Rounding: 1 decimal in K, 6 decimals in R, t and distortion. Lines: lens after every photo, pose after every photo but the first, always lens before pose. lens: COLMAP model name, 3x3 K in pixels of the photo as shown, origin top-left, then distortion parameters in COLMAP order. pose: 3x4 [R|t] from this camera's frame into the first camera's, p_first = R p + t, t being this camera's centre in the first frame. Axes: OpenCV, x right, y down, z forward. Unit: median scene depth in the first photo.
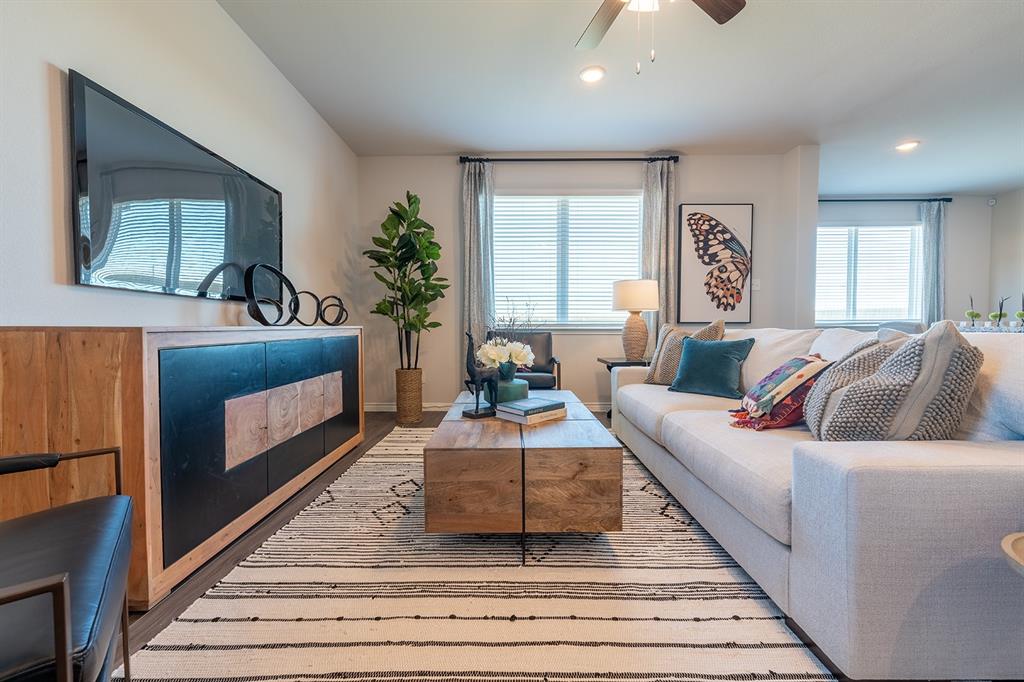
lens RADIAL K [[412.1, 0, 510.3], [0, 412.1, 340.3], [0, 0, 1]] dist [0.000779, -0.000598]
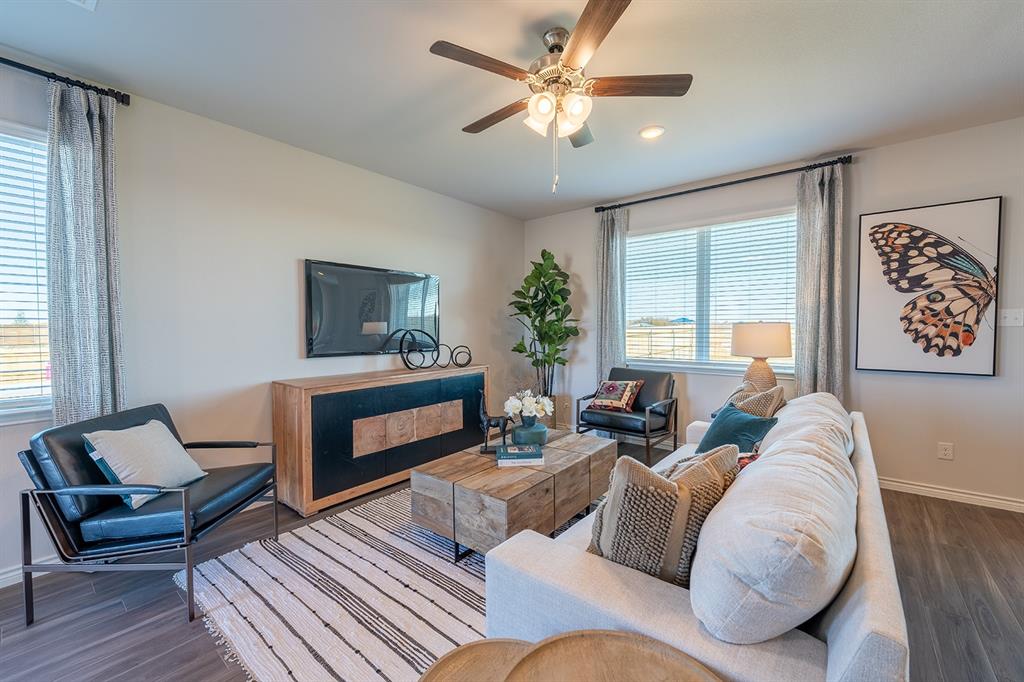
lens RADIAL K [[412.1, 0, 510.3], [0, 412.1, 340.3], [0, 0, 1]] dist [0.000779, -0.000598]
pose [[0.779220, 0.017094, -0.626517, 0.392636], [-0.016494, 0.999841, 0.006766, -0.091857], [0.626533, 0.005061, 0.779378, -0.003612]]
